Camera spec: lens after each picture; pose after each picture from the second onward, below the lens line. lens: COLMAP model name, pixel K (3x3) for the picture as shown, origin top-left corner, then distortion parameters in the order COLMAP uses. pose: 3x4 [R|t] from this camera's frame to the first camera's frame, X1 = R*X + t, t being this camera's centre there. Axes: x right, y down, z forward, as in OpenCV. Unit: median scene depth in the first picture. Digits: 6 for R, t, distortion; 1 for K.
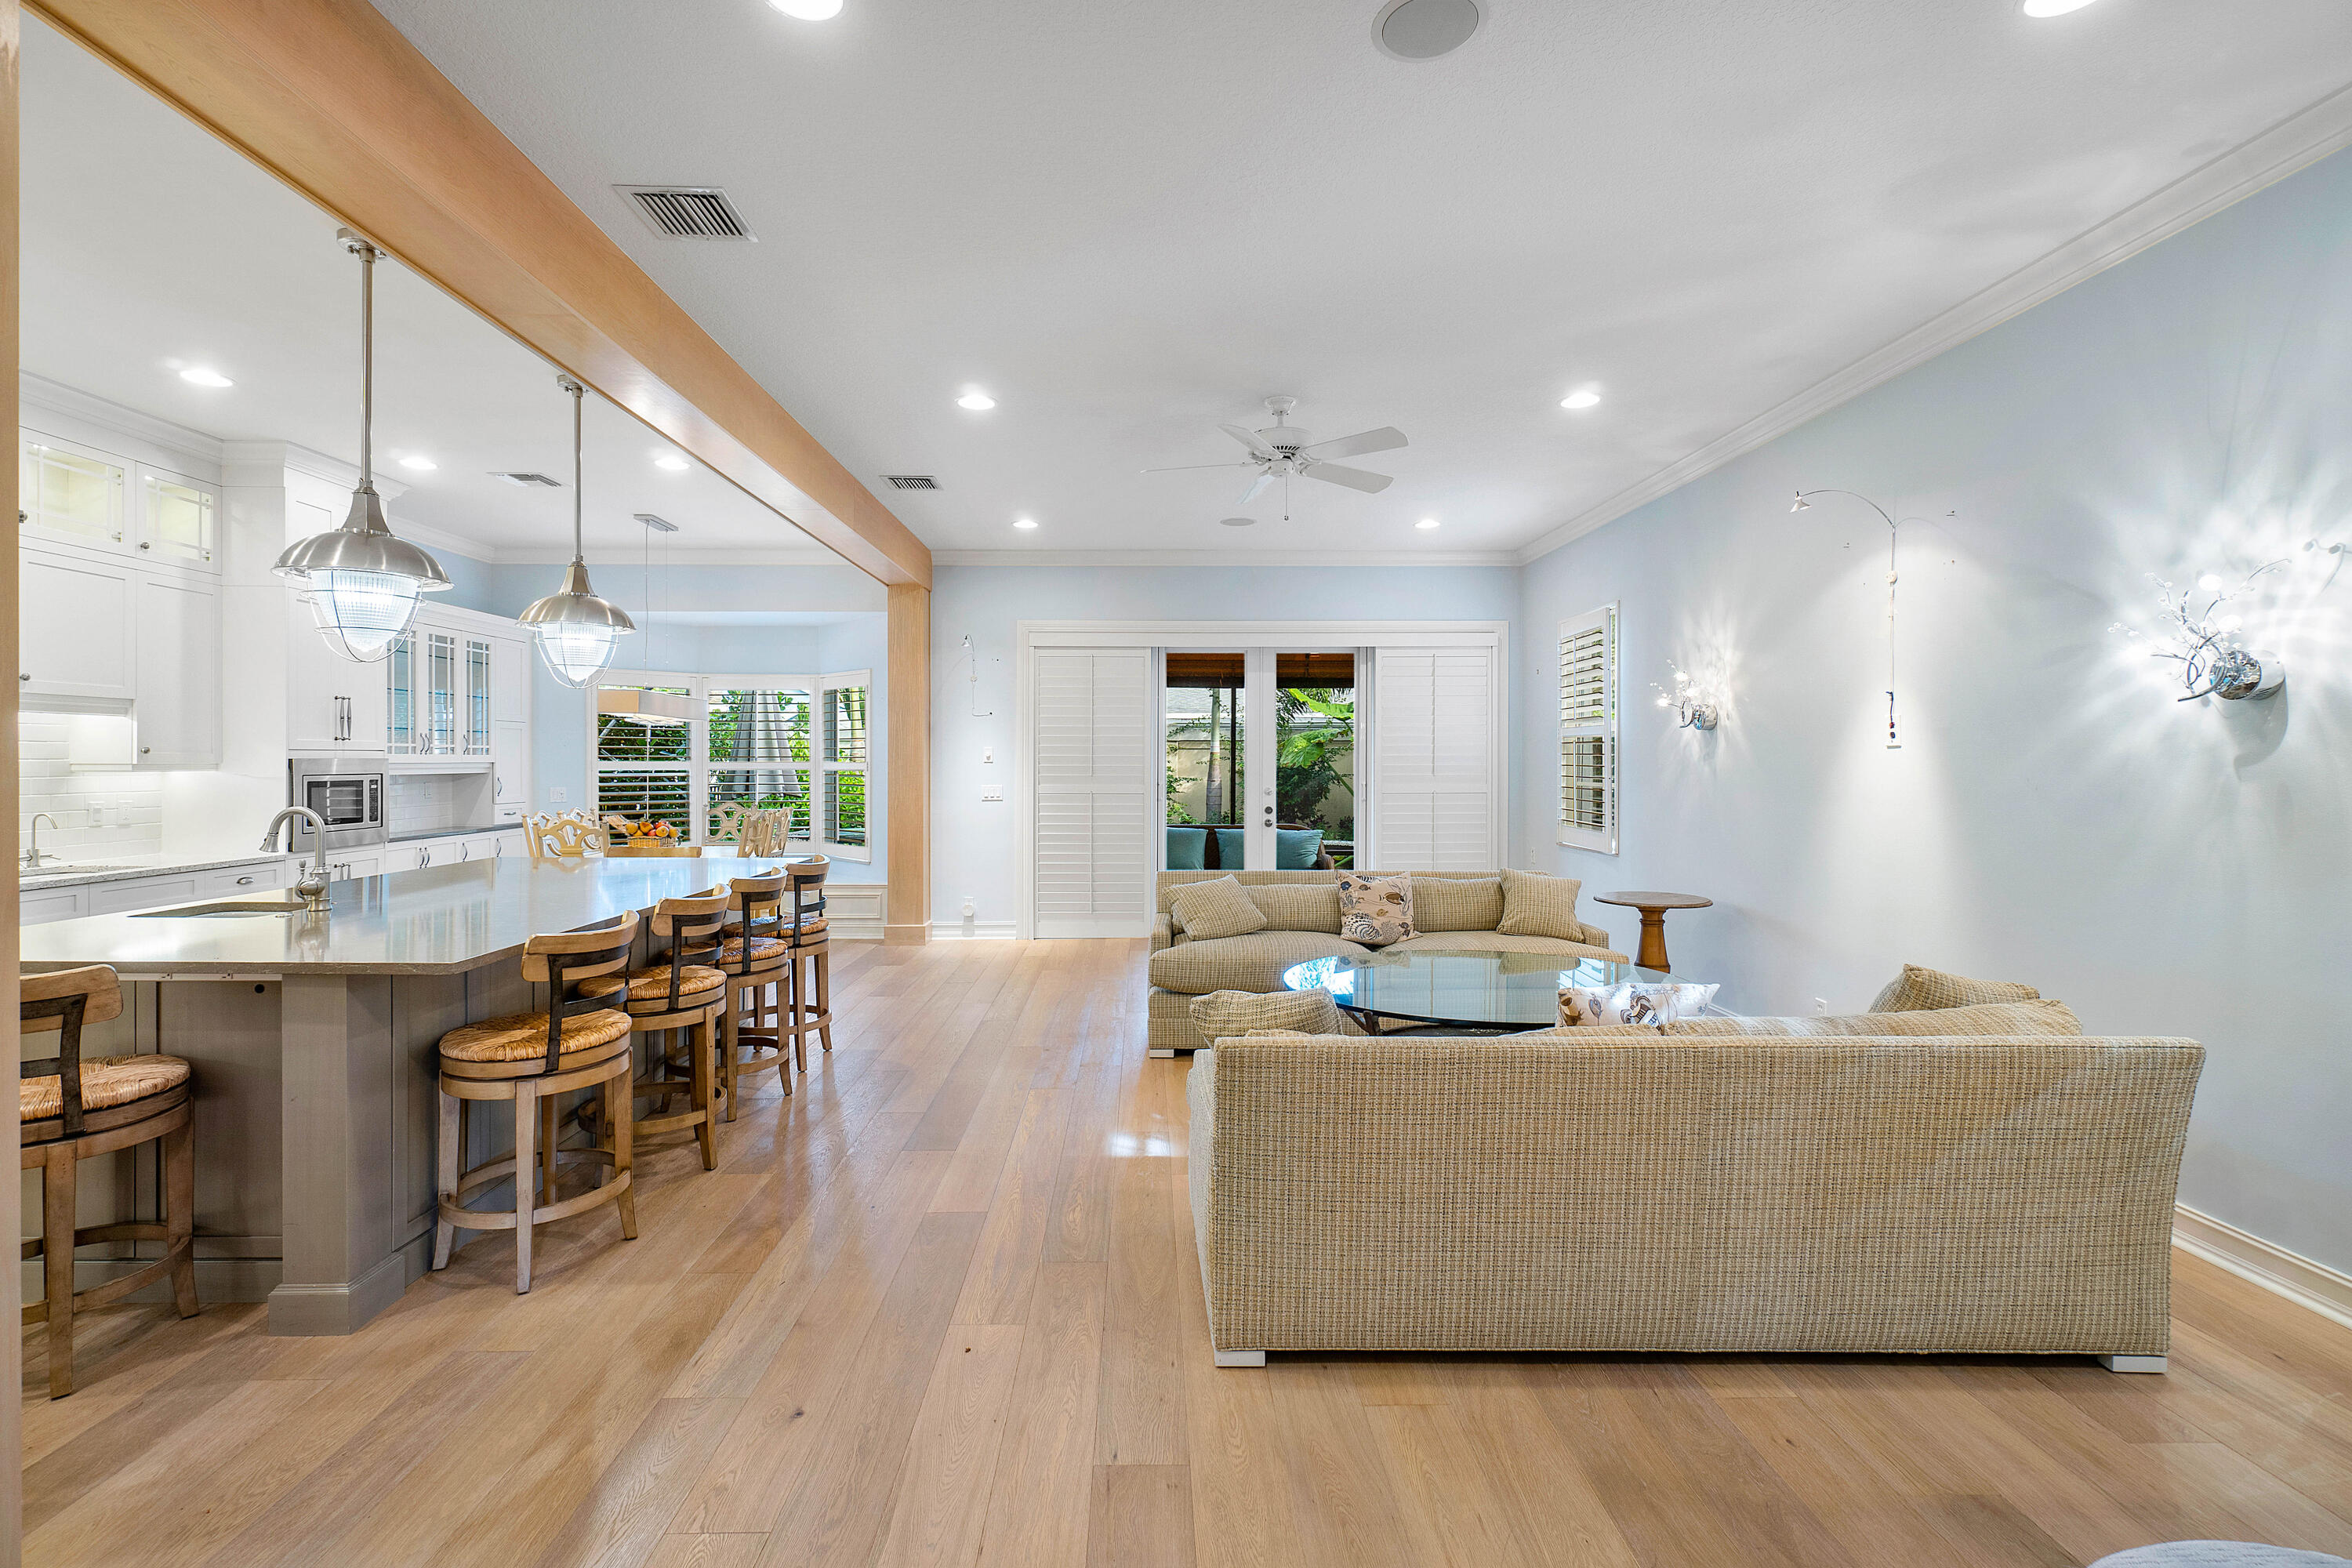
lens RADIAL K [[1061.2, 0, 1173.9], [0, 1061.2, 758.0], [0, 0, 1]] dist [-0.000617, 0.000104]
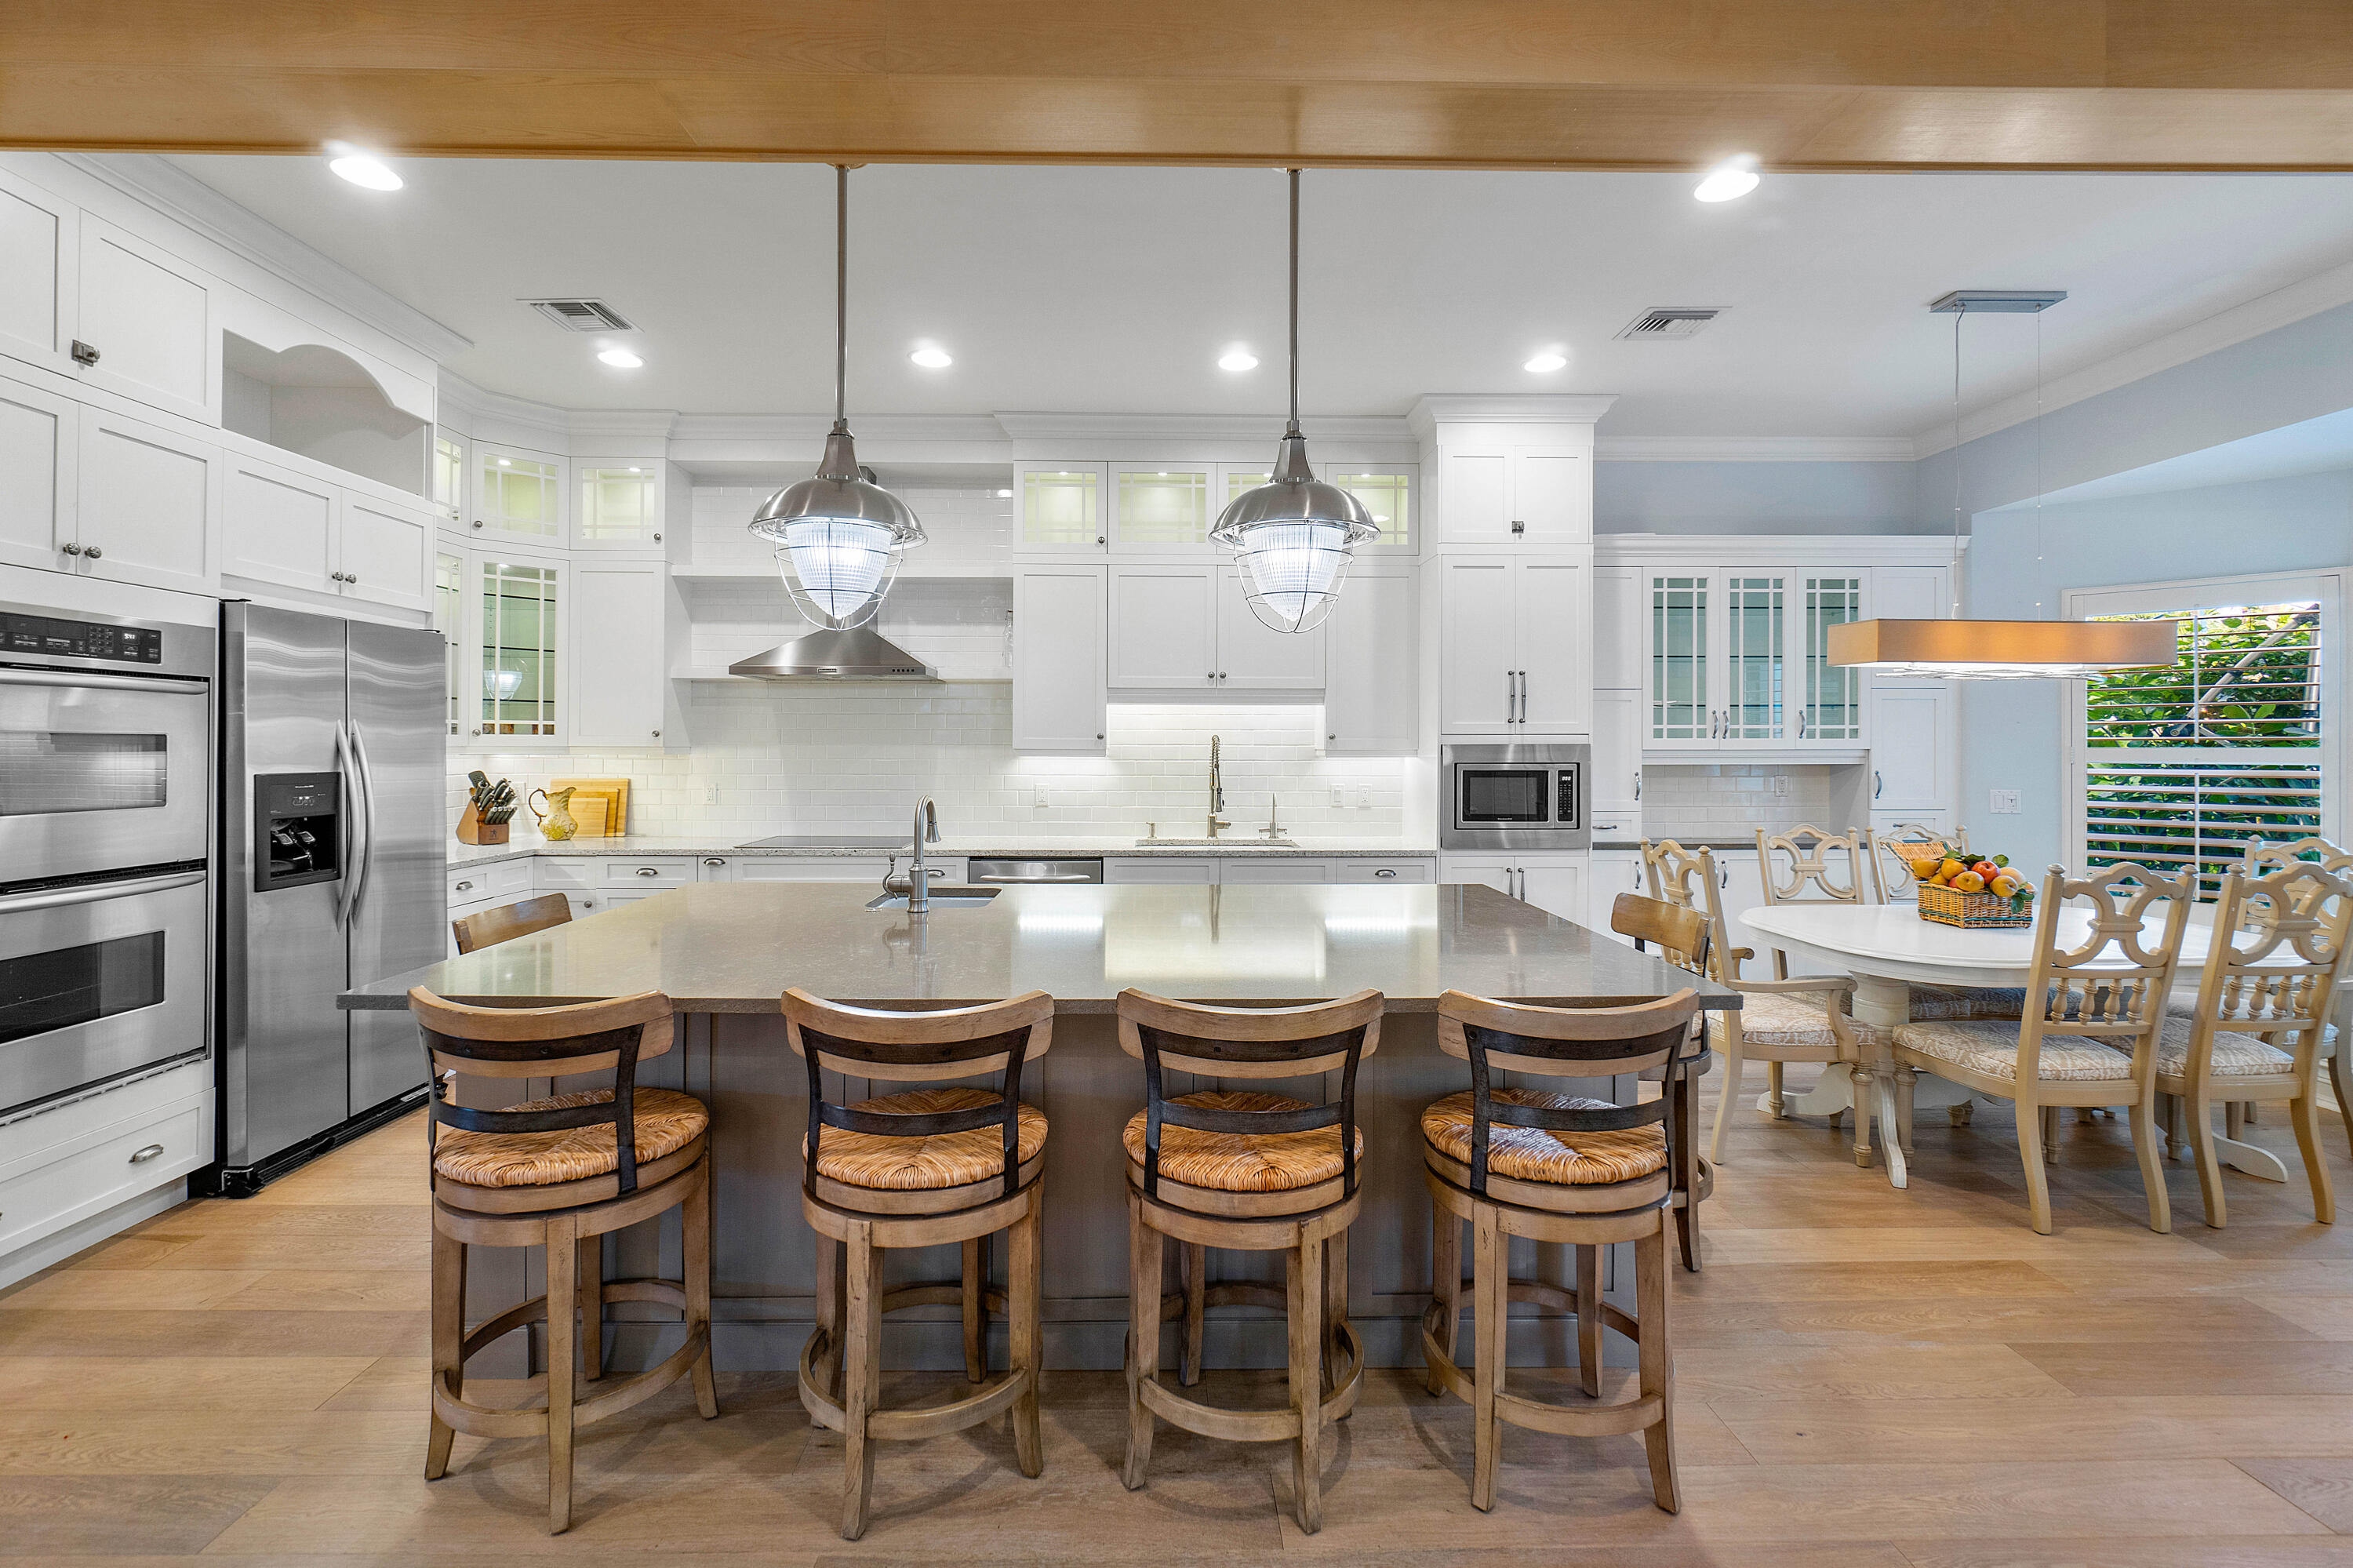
lens RADIAL K [[1020.1, 0, 1172.5], [0, 1020.1, 747.8], [0, 0, 1]] dist [-0.002713, 0.000043]
pose [[-0.007517, 0.000696, -0.999972, 0.038478], [0.001146, 0.999999, 0.000687, 0.003295], [0.999971, -0.001141, -0.007518, 0.830447]]
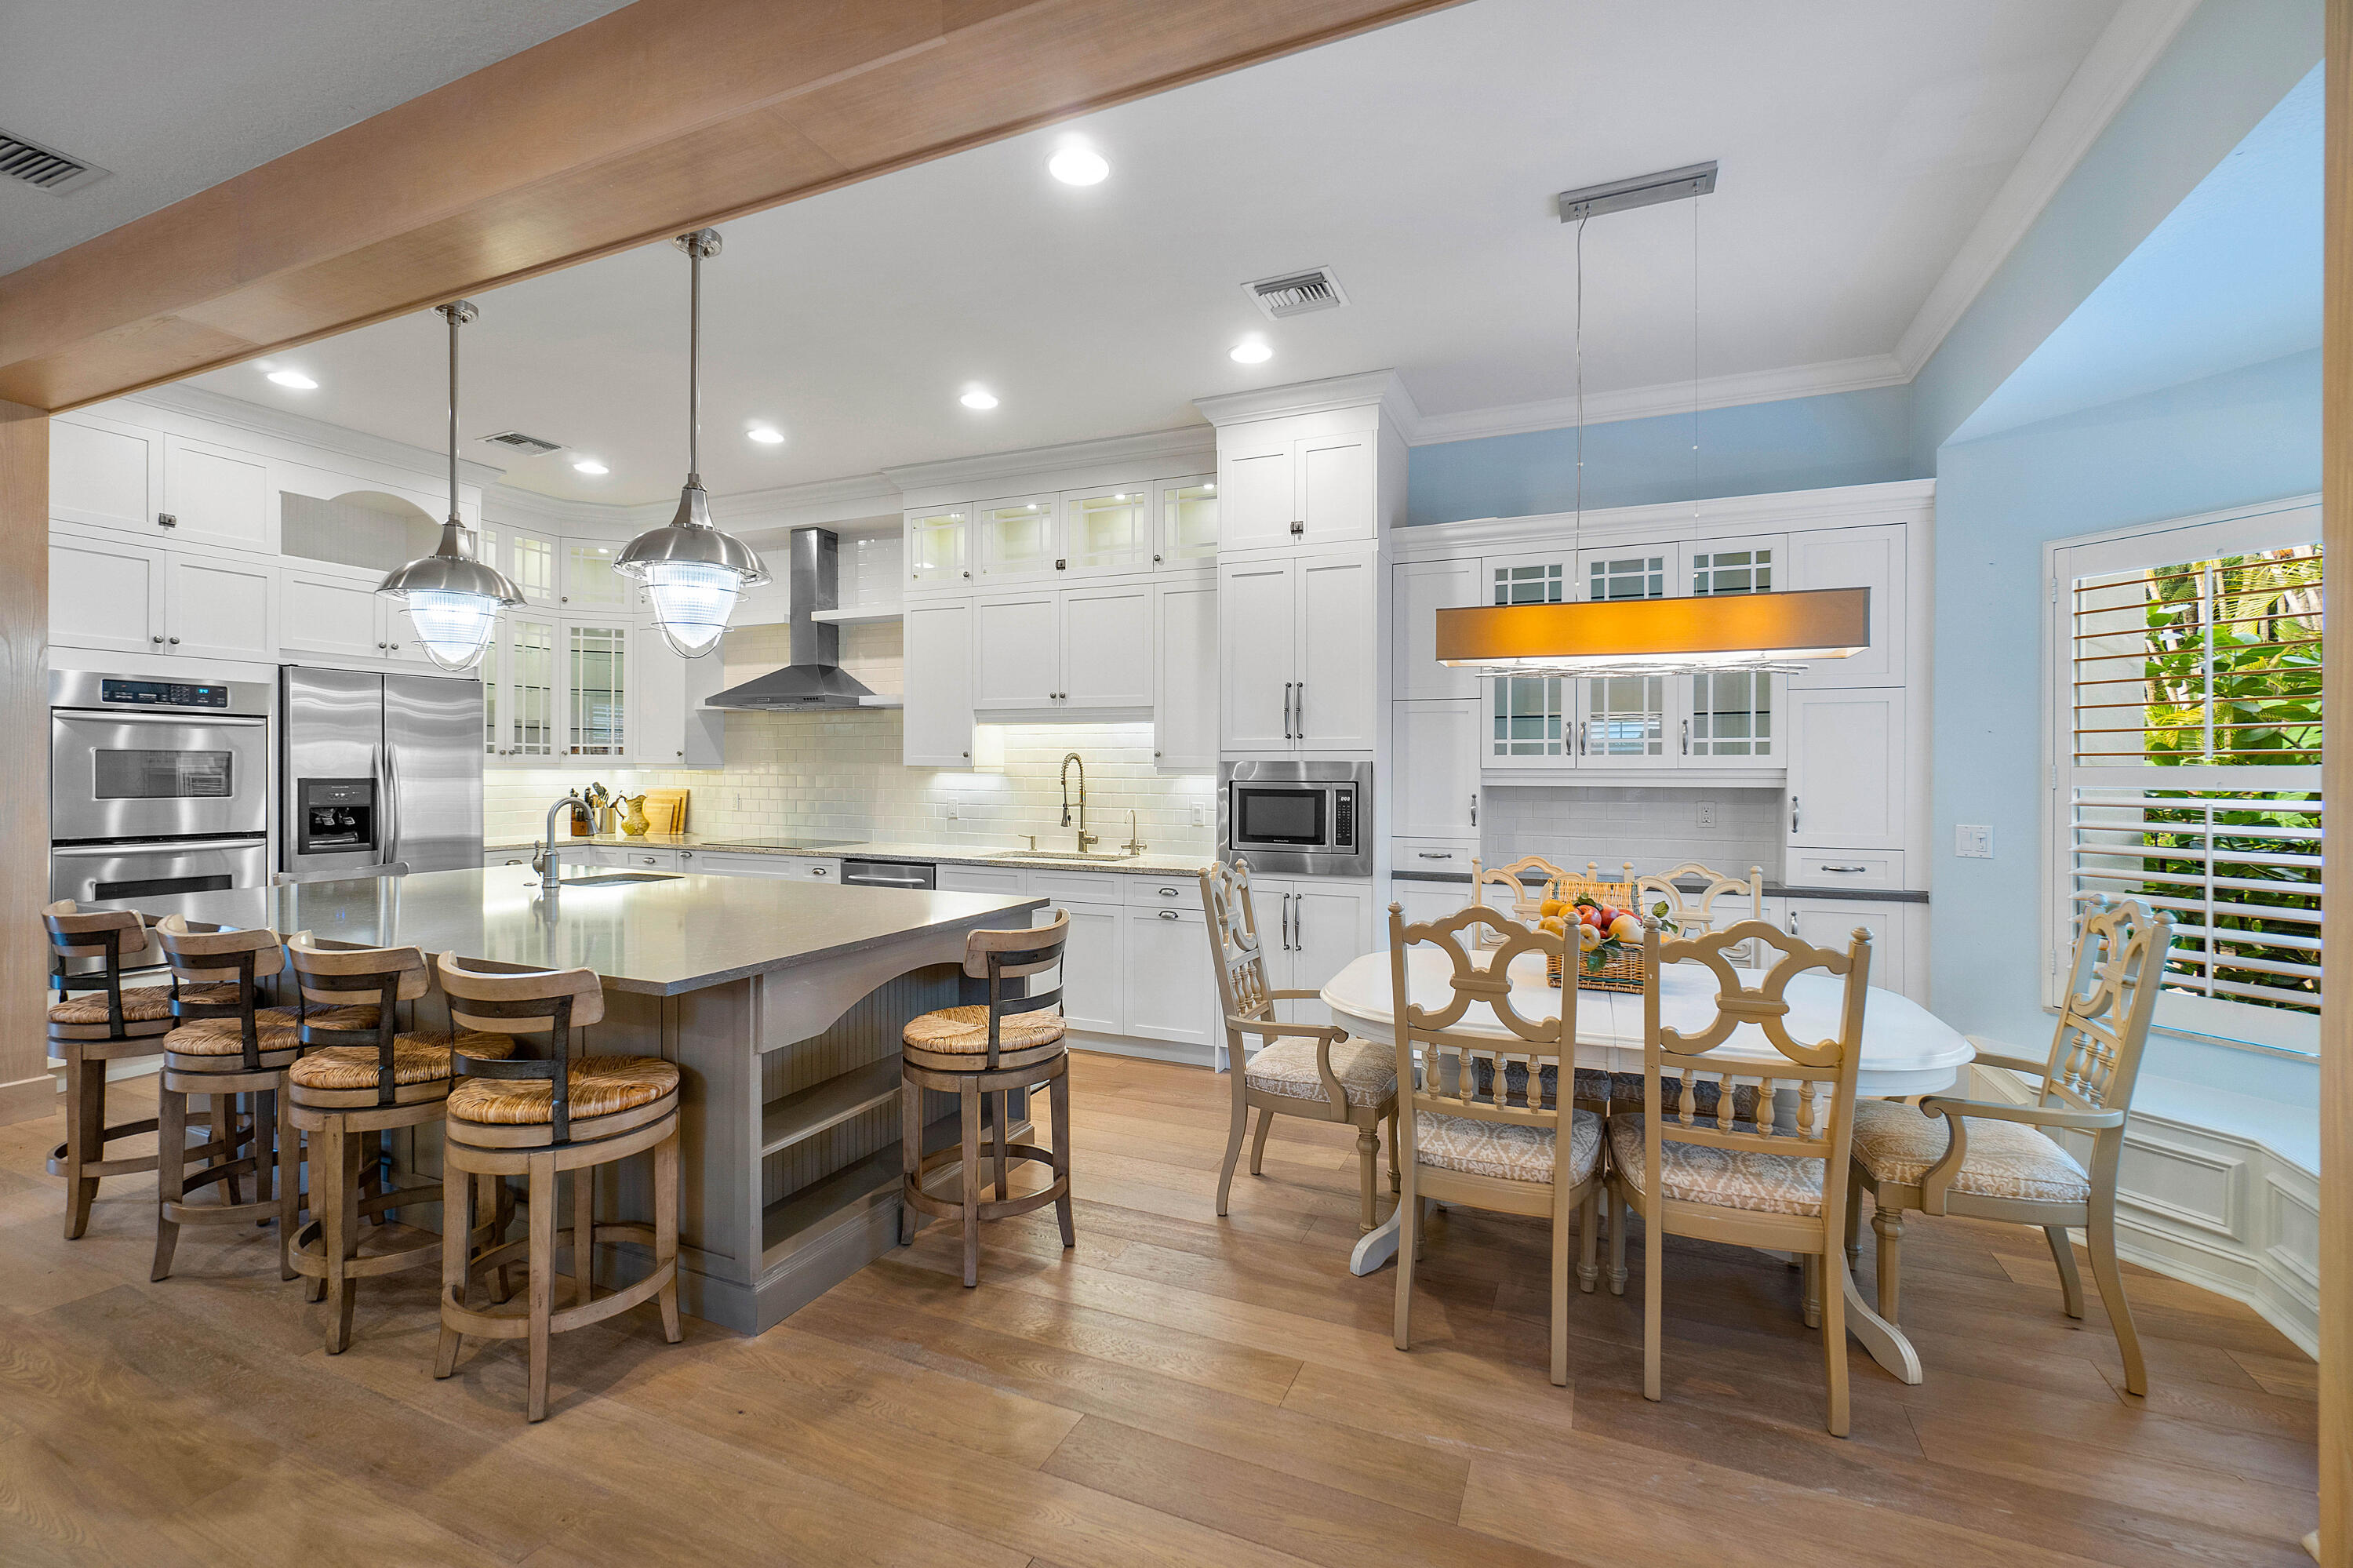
lens RADIAL K [[1029.8, 0, 1213.5], [0, 1029.8, 766.1], [0, 0, 1]] dist [-0.002433, -0.000525]
pose [[-0.428989, -0.007260, -0.903280, -0.075996], [-0.003862, 0.999973, -0.006203, 0.010735], [0.903301, 0.000828, -0.429006, 1.448777]]
